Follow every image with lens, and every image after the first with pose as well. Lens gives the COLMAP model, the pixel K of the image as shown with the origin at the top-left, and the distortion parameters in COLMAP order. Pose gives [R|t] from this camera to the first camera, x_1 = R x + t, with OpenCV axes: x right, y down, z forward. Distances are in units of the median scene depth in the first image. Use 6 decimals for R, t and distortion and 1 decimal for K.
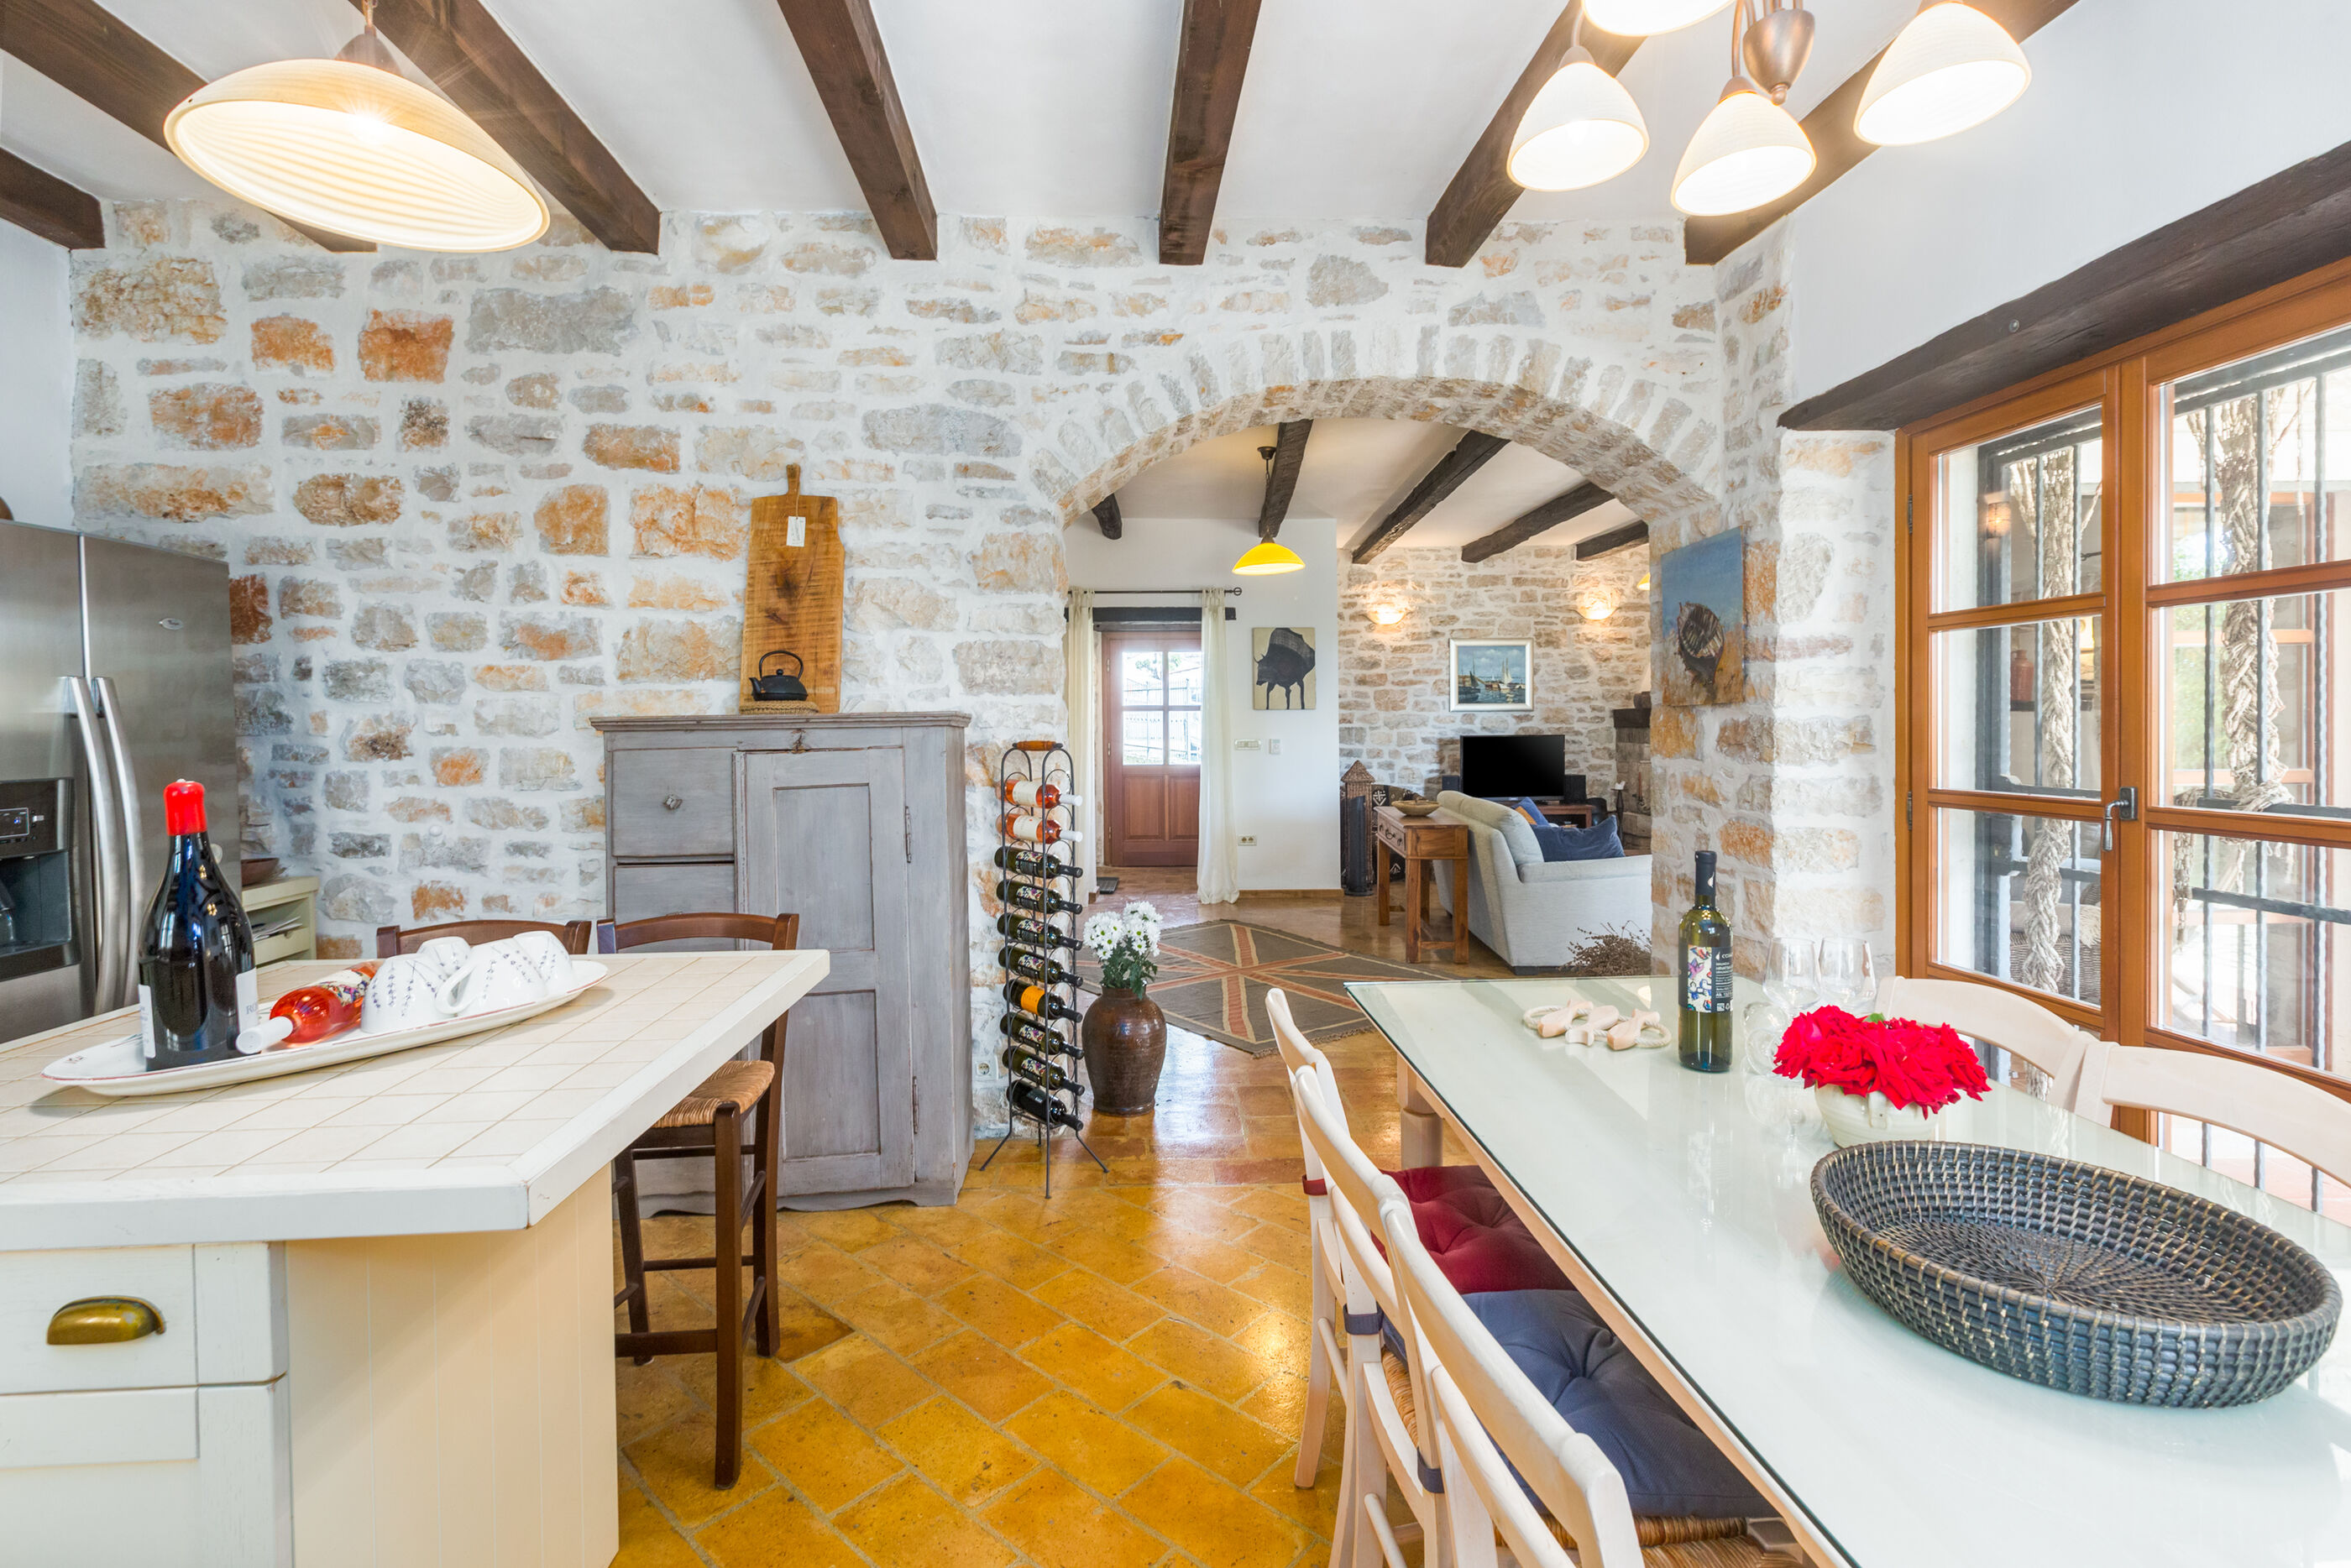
lens RADIAL K [[1088.3, 0, 1224.0], [0, 1088.3, 733.6], [0, 0, 1]] dist [0.009086, -0.003149]
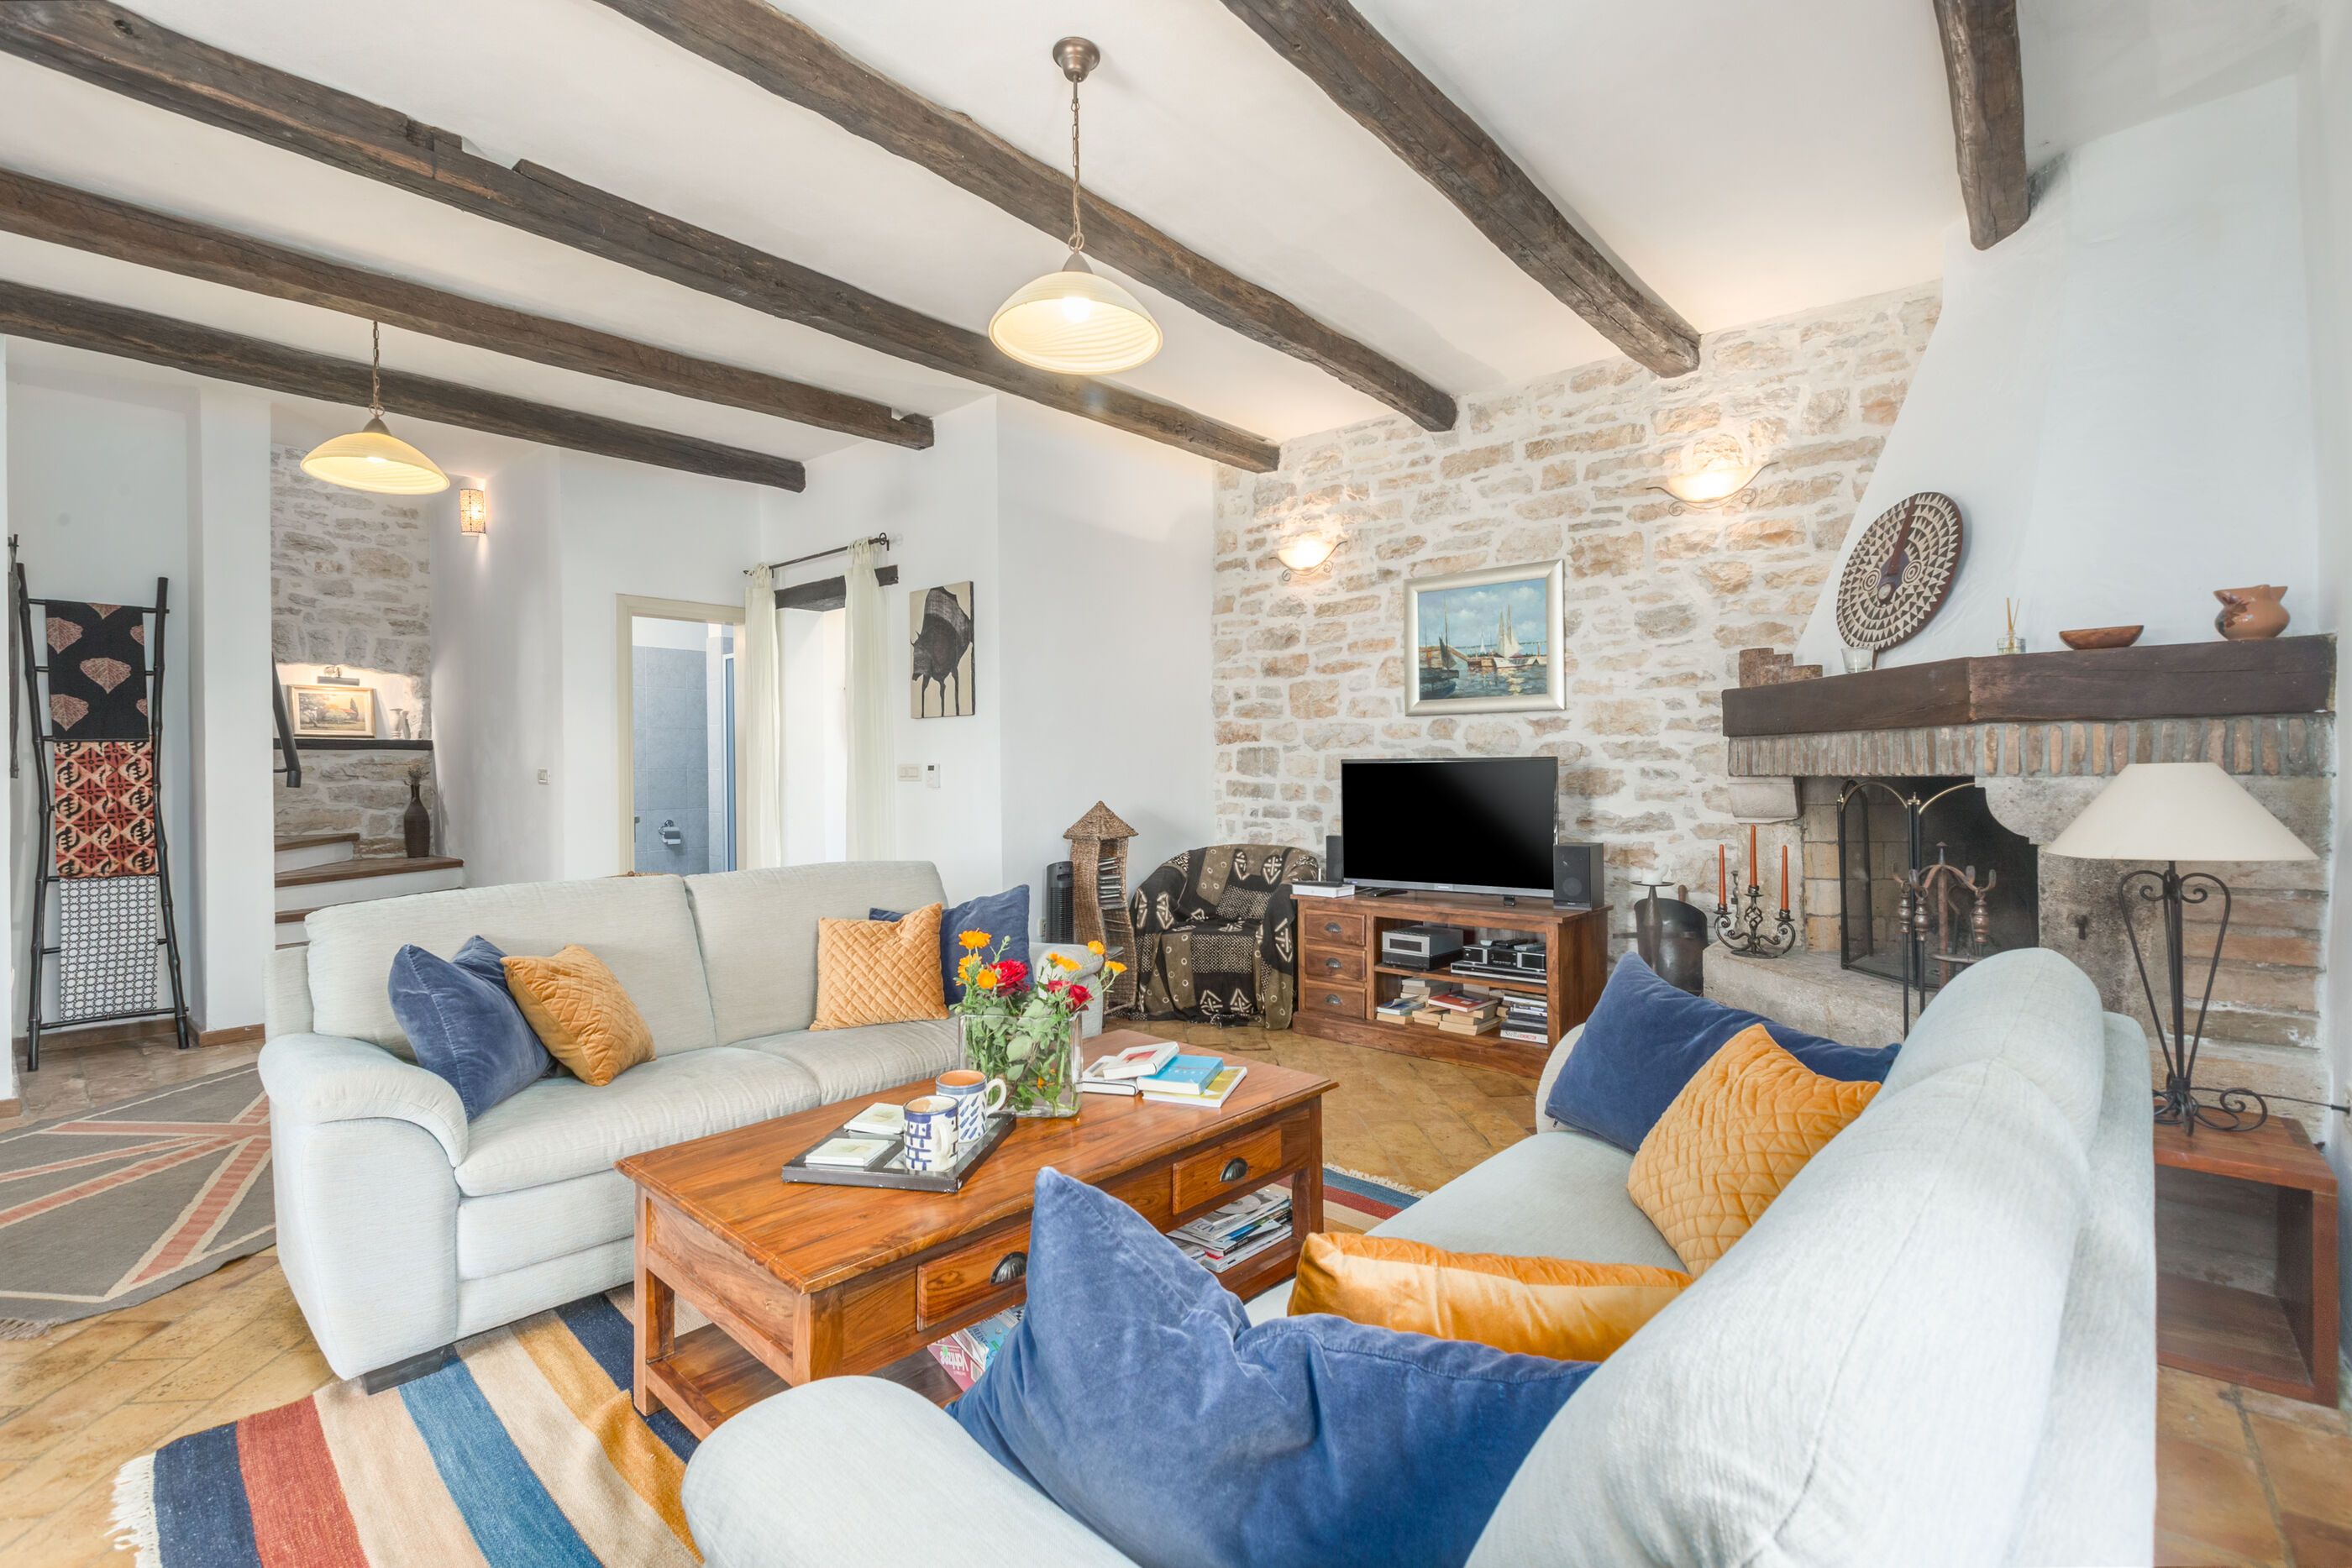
lens RADIAL K [[1088.9, 0, 1184.2], [0, 1088.9, 768.5], [0, 0, 1]] dist [0.009086, -0.003149]
pose [[0.735929, -0.000427, -0.677059, 0.490157], [-0.003037, 0.999988, -0.003932, 0.008129], [0.677052, 0.004950, 0.735919, 0.529430]]
